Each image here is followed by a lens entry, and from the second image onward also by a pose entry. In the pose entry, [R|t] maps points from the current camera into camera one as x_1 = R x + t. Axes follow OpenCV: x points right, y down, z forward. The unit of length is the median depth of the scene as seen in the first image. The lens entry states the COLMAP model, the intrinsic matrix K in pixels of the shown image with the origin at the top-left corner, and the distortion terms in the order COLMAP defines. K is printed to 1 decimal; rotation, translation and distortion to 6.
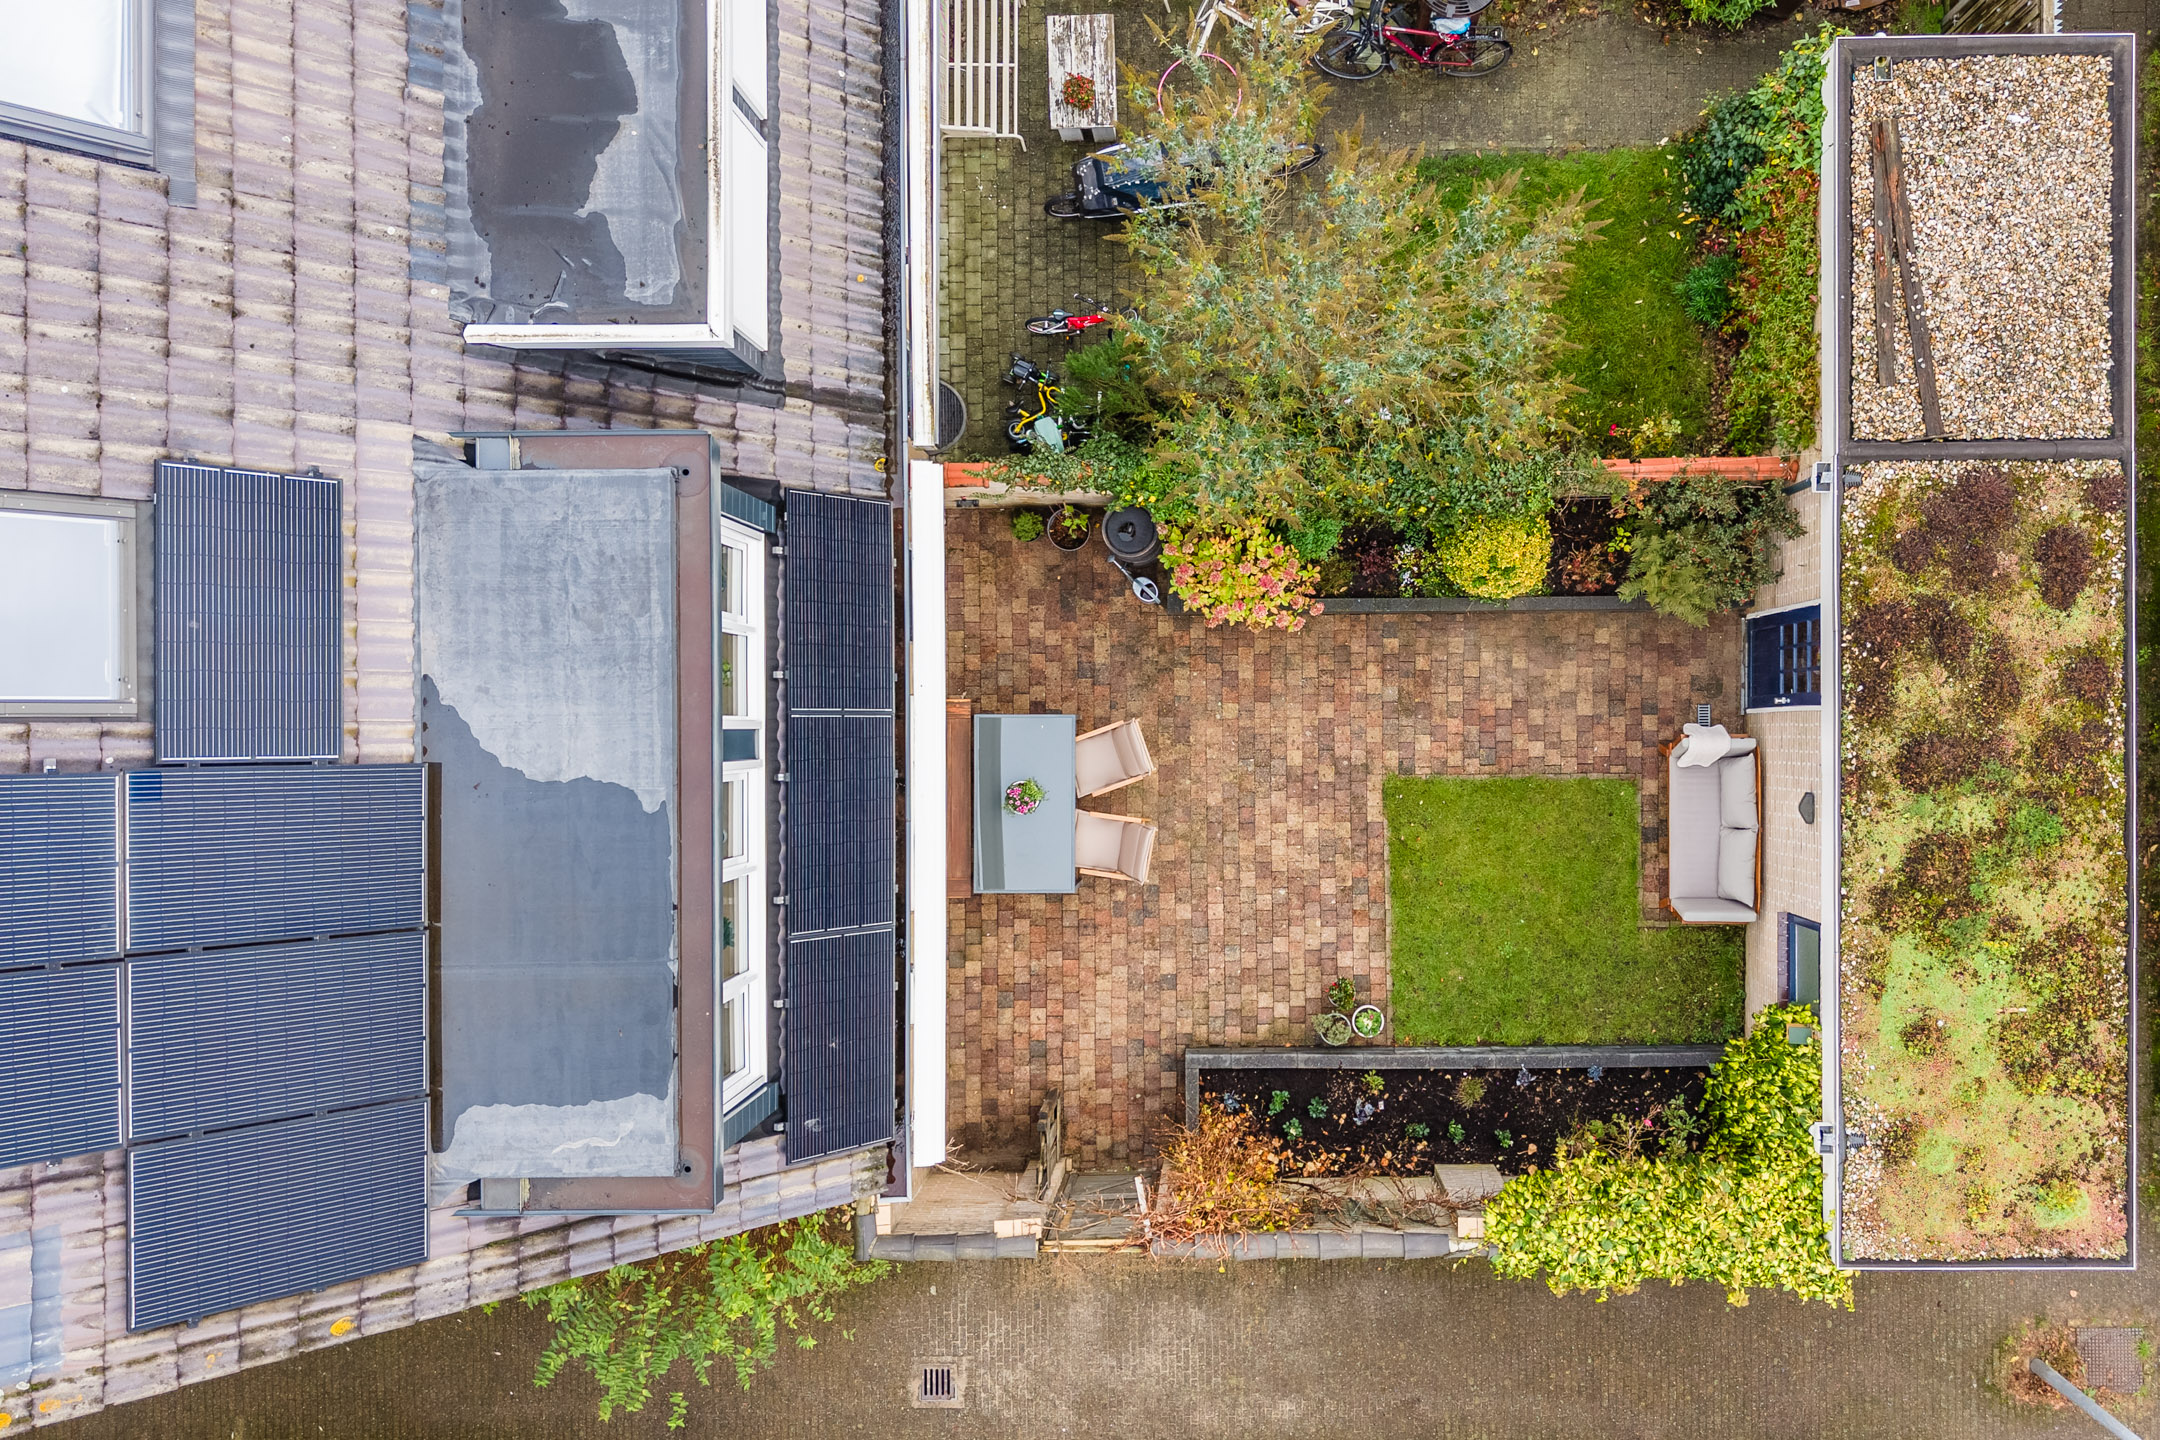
lens RADIAL K [[1743.7, 0, 1083.6], [0, 1743.7, 730.5], [0, 0, 1]] dist [0.014281, 0.008779]
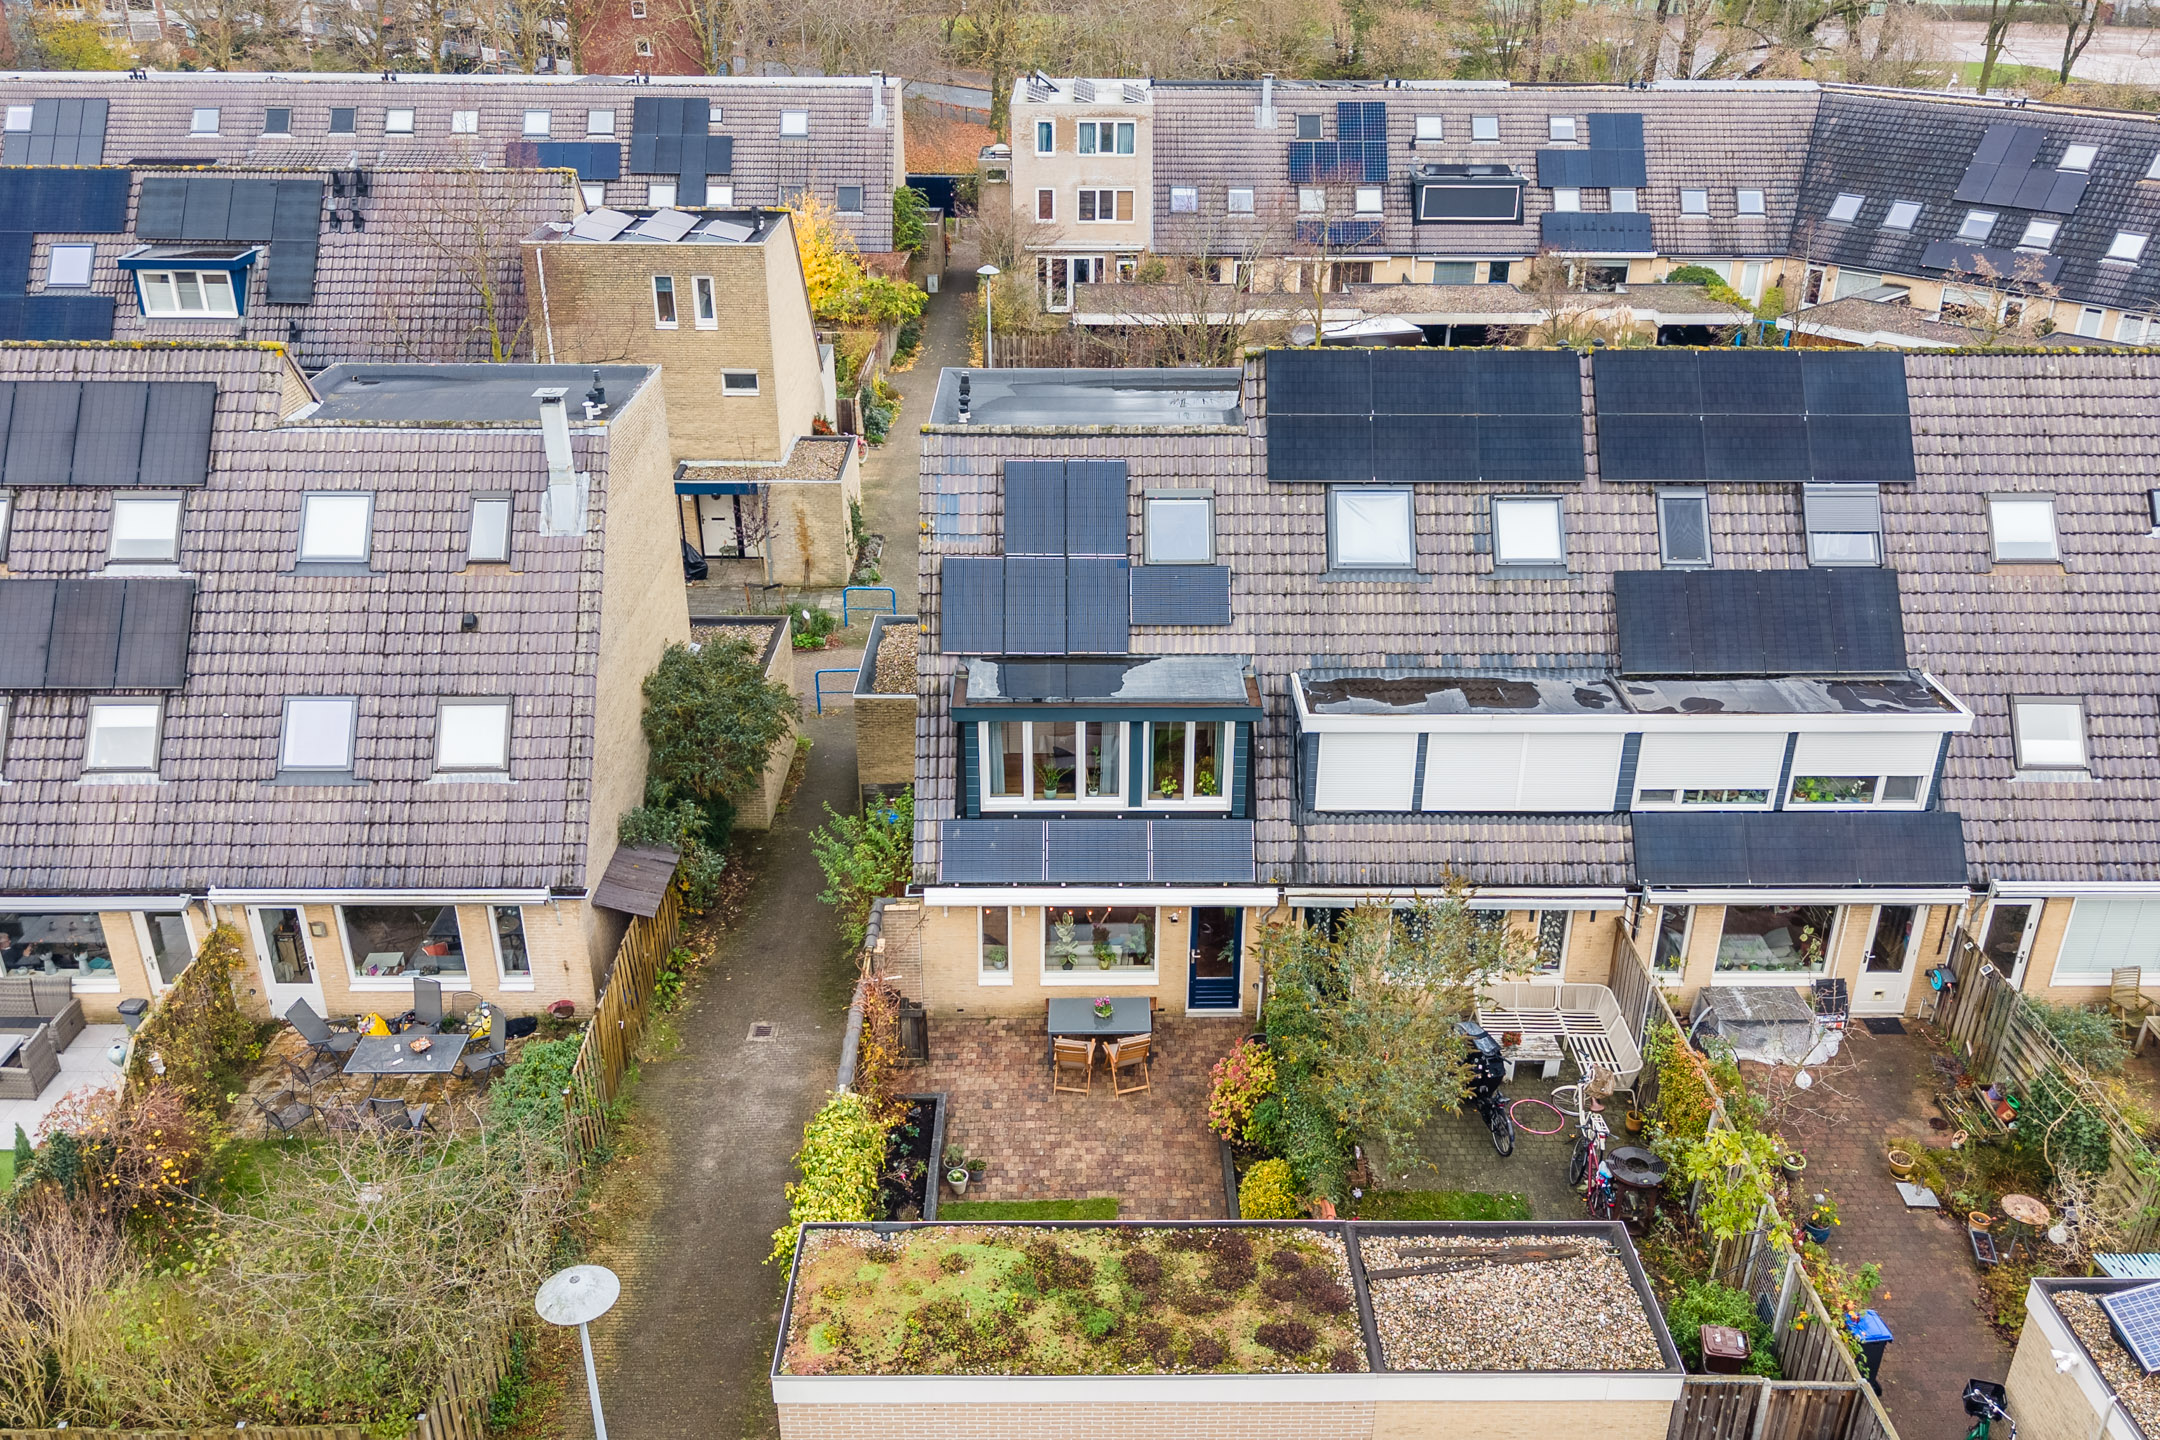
lens RADIAL K [[1743.7, 0, 1083.6], [0, 1743.7, 730.5], [0, 0, 1]] dist [0.014281, 0.008779]
pose [[0.002683, 0.436120, -0.899885, 1.587820], [-0.999986, -0.002953, -0.004412, 0.074241], [-0.004582, 0.899884, 0.436106, -0.030748]]
